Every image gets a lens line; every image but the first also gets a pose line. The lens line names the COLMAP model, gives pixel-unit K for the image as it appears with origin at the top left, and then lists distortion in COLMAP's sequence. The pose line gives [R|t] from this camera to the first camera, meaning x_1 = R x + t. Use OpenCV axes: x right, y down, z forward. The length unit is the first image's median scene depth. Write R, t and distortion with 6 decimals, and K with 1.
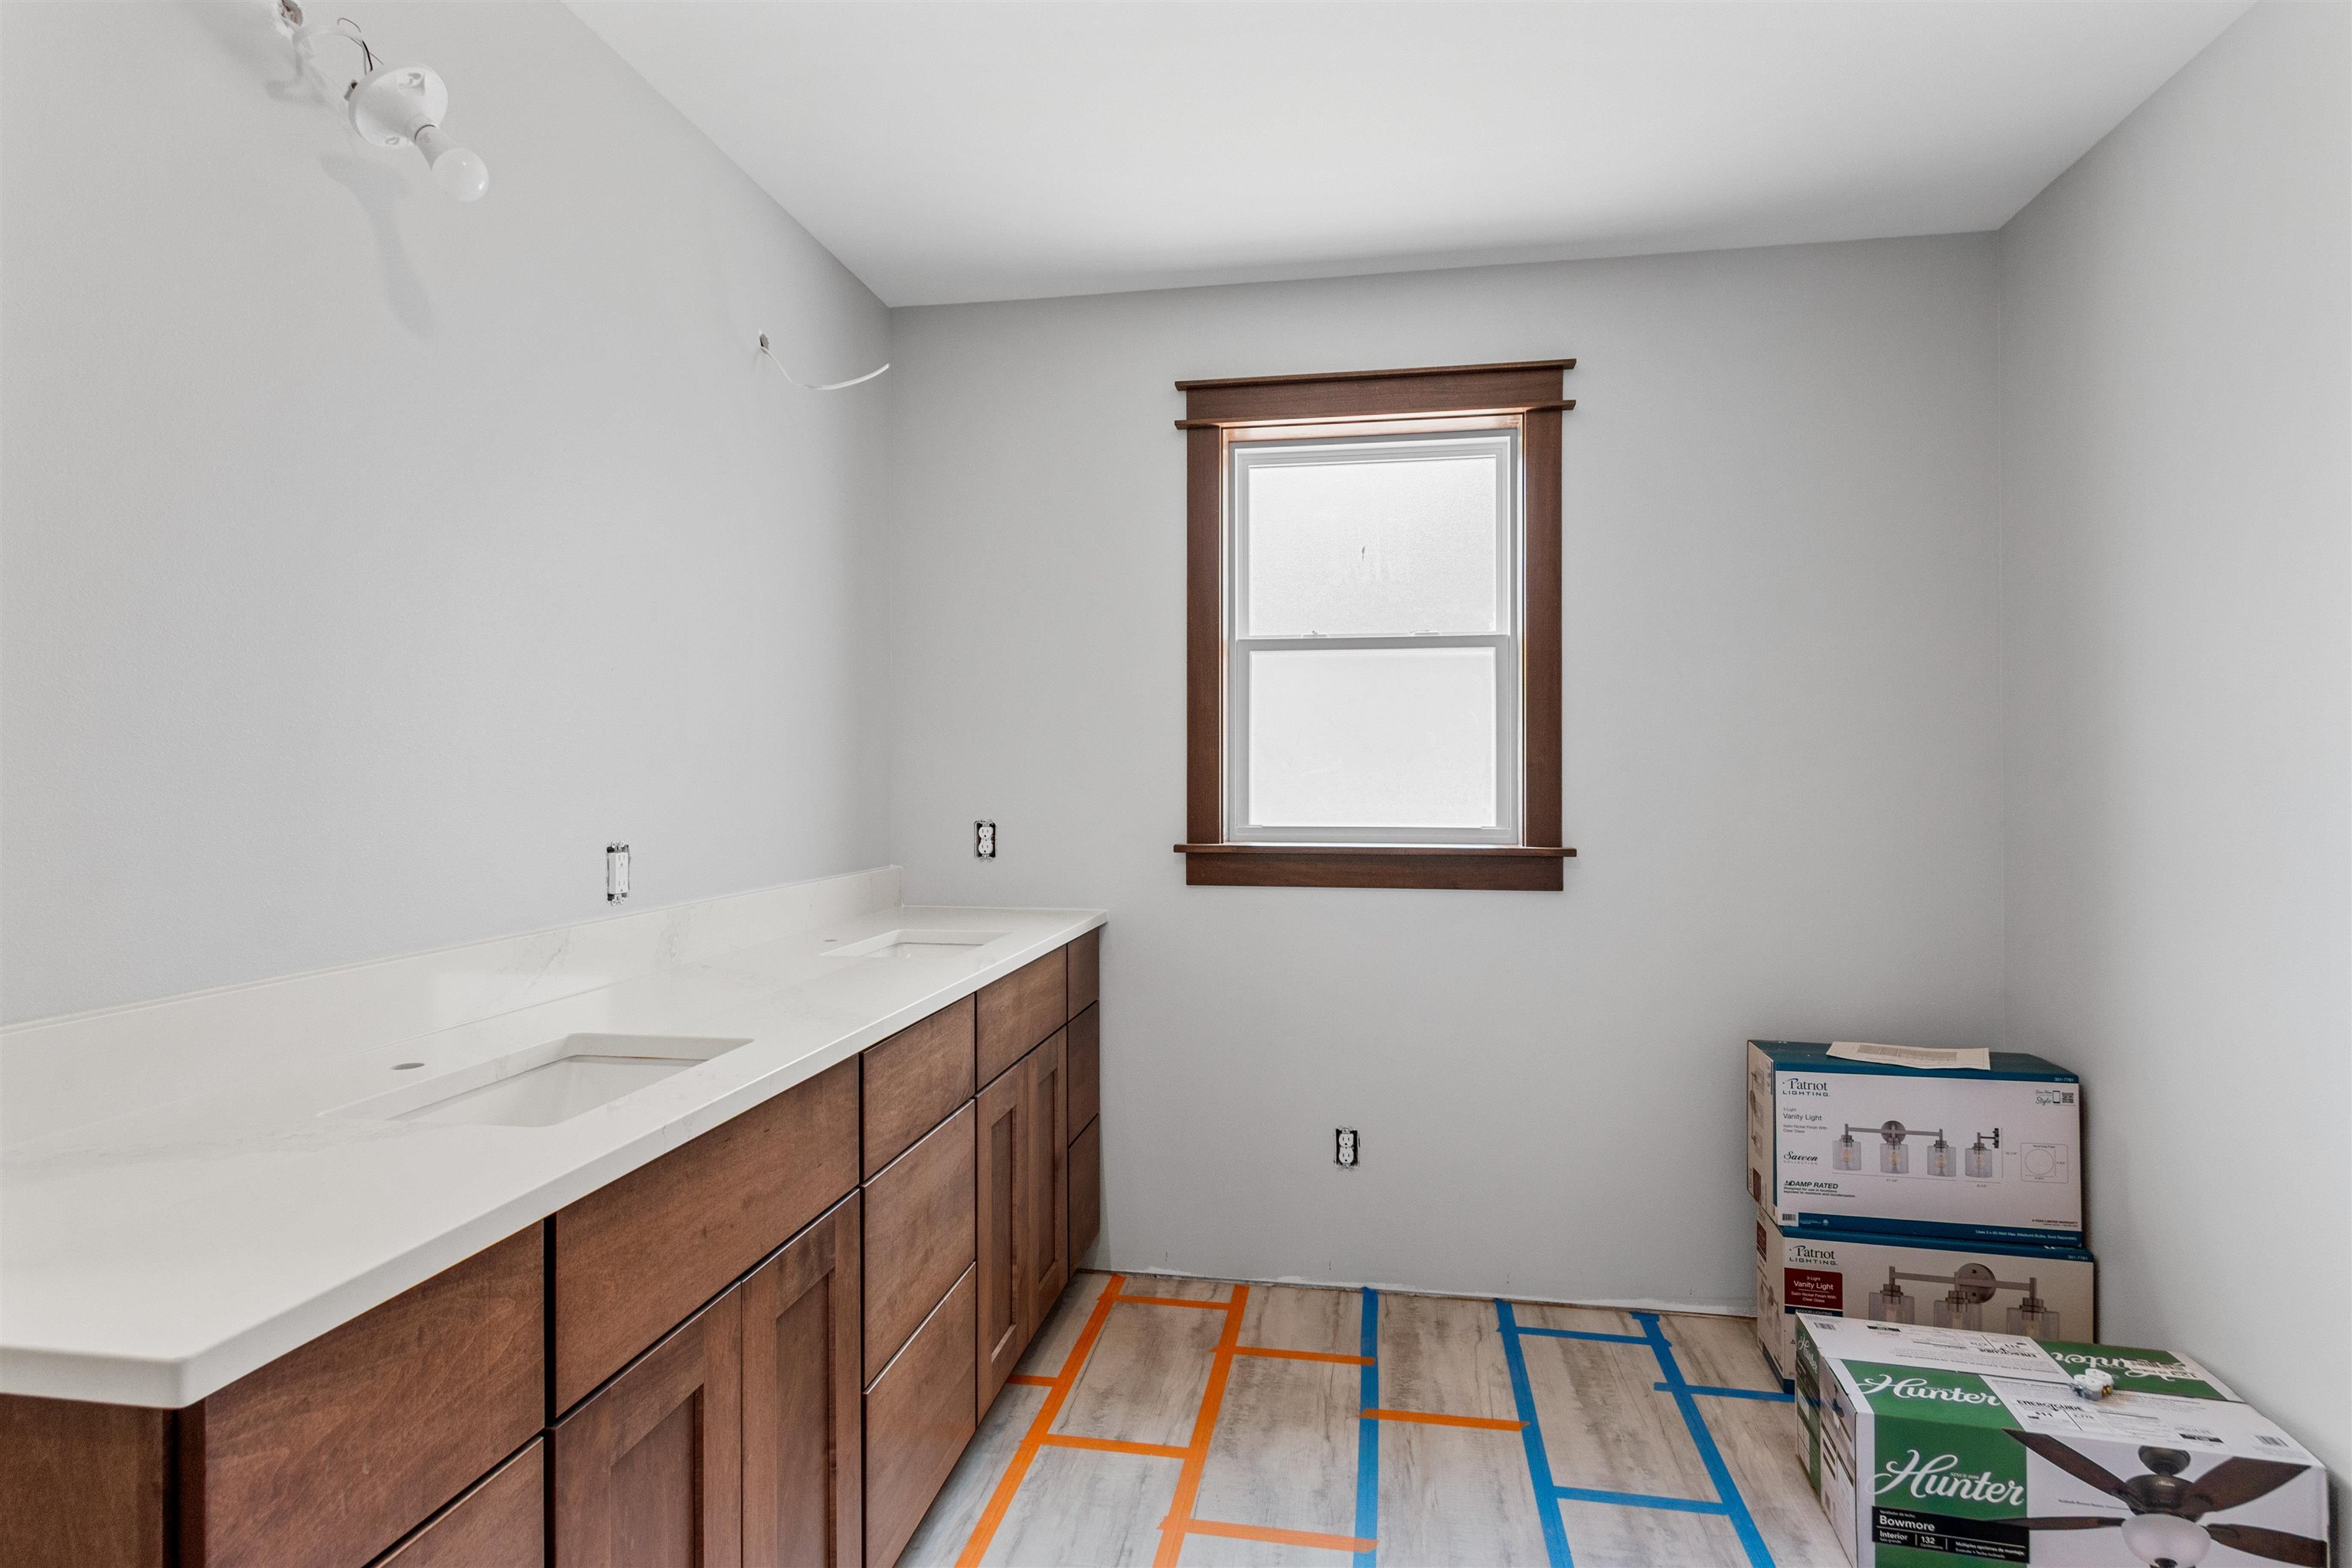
lens RADIAL K [[1213.9, 0, 1166.1], [0, 1213.9, 761.7], [0, 0, 1]] dist [0.005729, 0.000163]
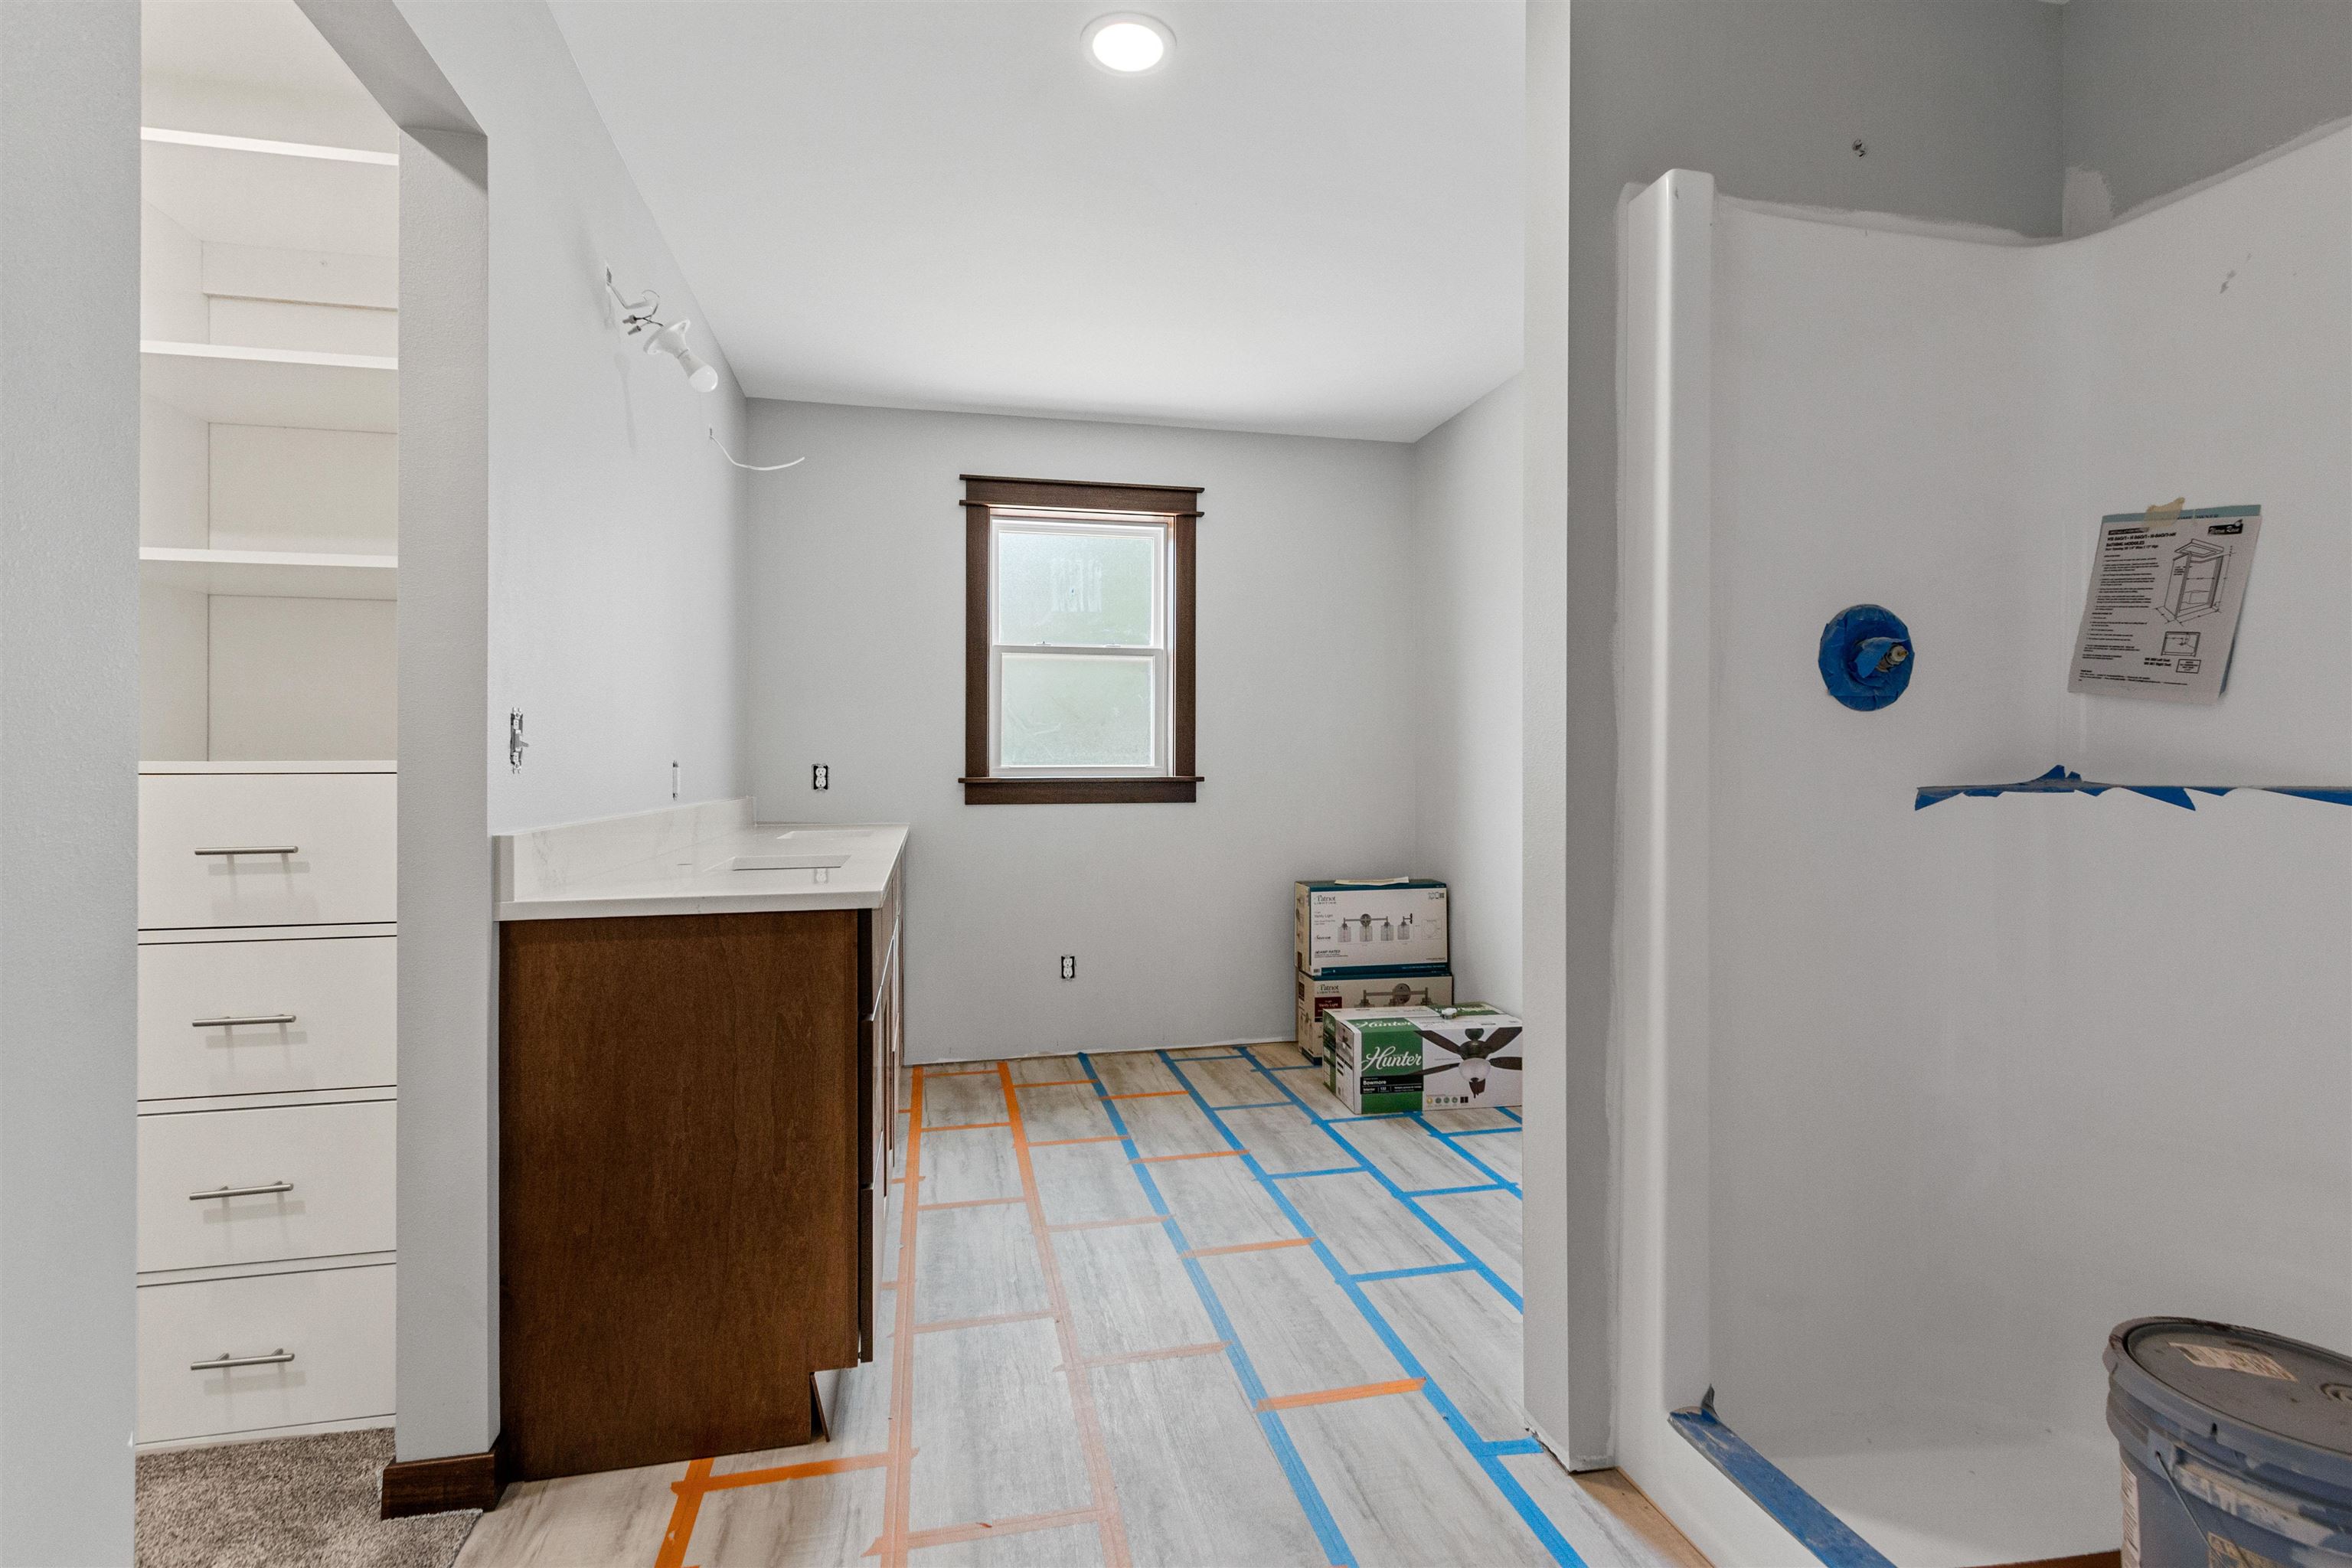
lens RADIAL K [[1084.1, 0, 1183.0], [0, 1084.1, 773.3], [0, 0, 1]] dist [0.007644, -0.002221]
pose [[0.923863, -0.004282, 0.382698, -0.305972], [-0.001255, 0.999898, 0.014217, 0.051121], [-0.382720, -0.013615, 0.923764, -0.441734]]
